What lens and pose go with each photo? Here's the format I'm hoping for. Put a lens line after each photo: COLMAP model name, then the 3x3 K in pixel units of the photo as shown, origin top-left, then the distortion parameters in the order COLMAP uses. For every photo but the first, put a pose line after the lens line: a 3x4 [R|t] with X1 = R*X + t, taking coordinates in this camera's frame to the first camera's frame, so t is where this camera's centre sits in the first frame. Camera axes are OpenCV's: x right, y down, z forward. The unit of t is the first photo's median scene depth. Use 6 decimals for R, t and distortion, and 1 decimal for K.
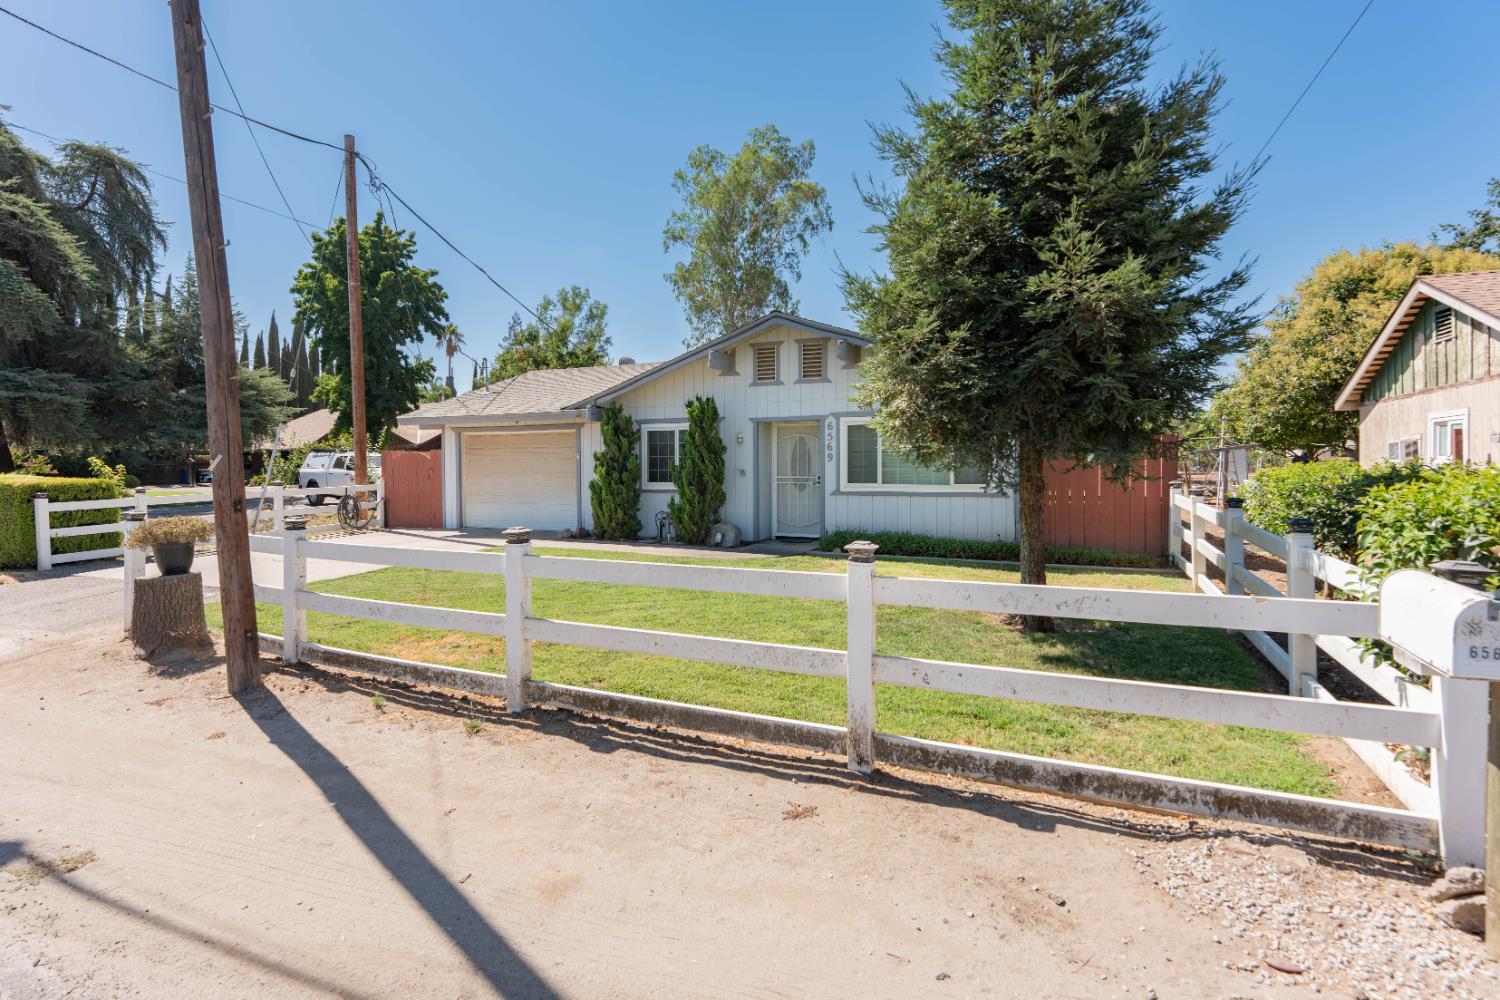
lens RADIAL K [[702.3, 0, 750.4], [0, 702.3, 482.2], [0, 0, 1]] dist [-0.001456, 0.000102]
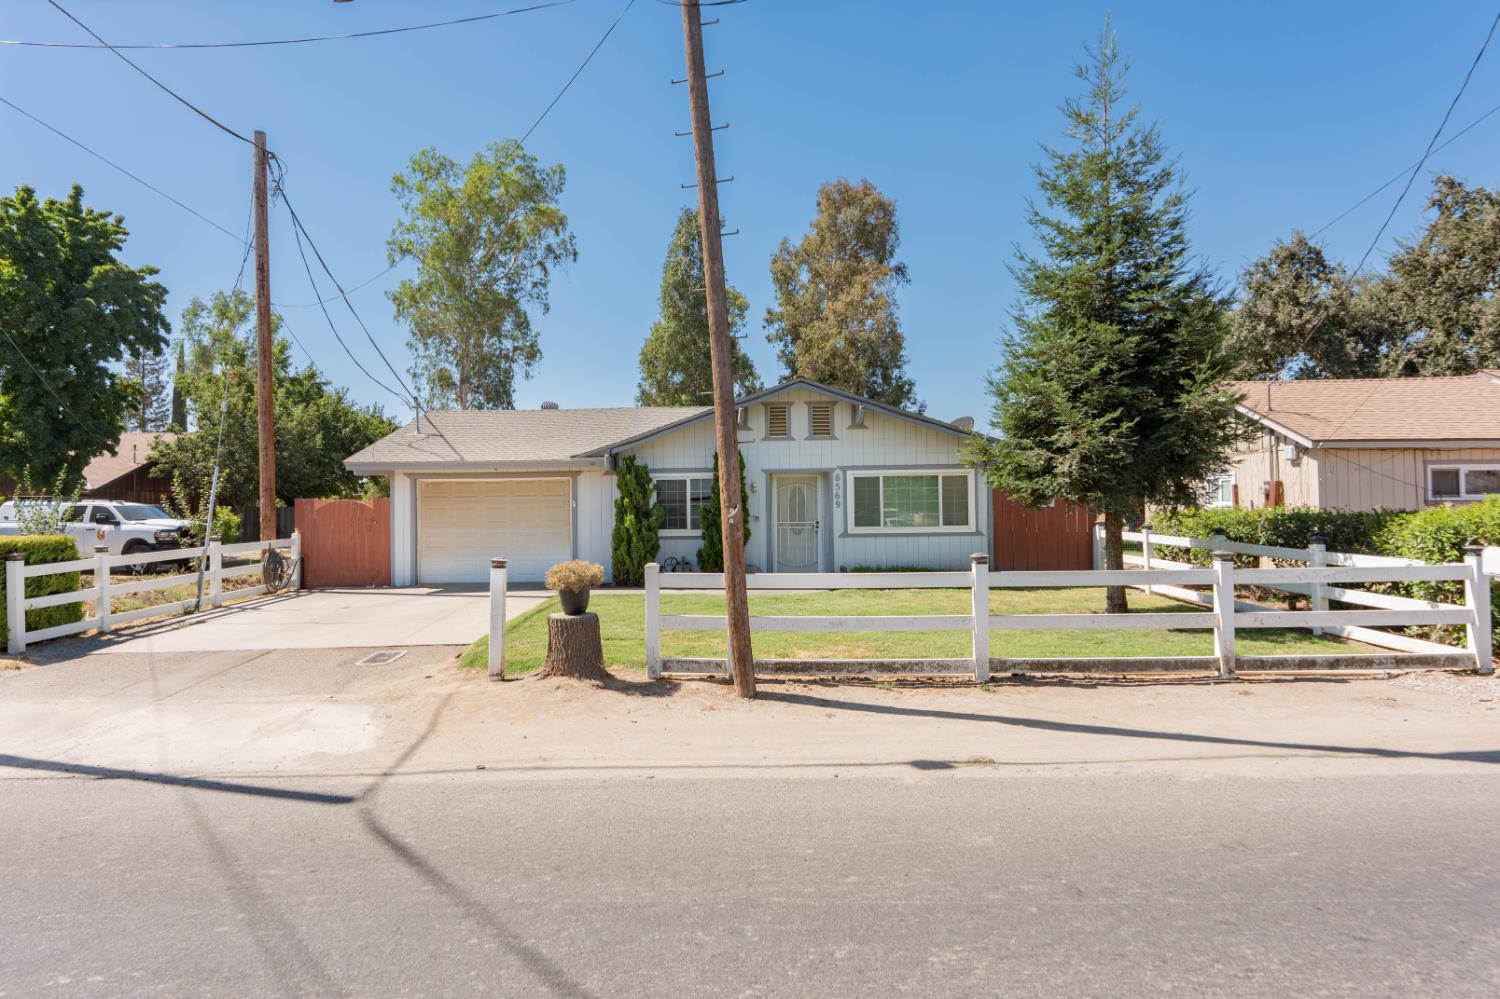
lens RADIAL K [[767.4, 0, 748.1], [0, 767.4, 500.5], [0, 0, 1]] dist [0.000489, -0.000697]
pose [[0.919546, -0.002027, 0.392977, -0.407688], [0.017847, 0.999170, -0.036608, 0.001237], [-0.392577, 0.040677, 0.918819, -0.081120]]
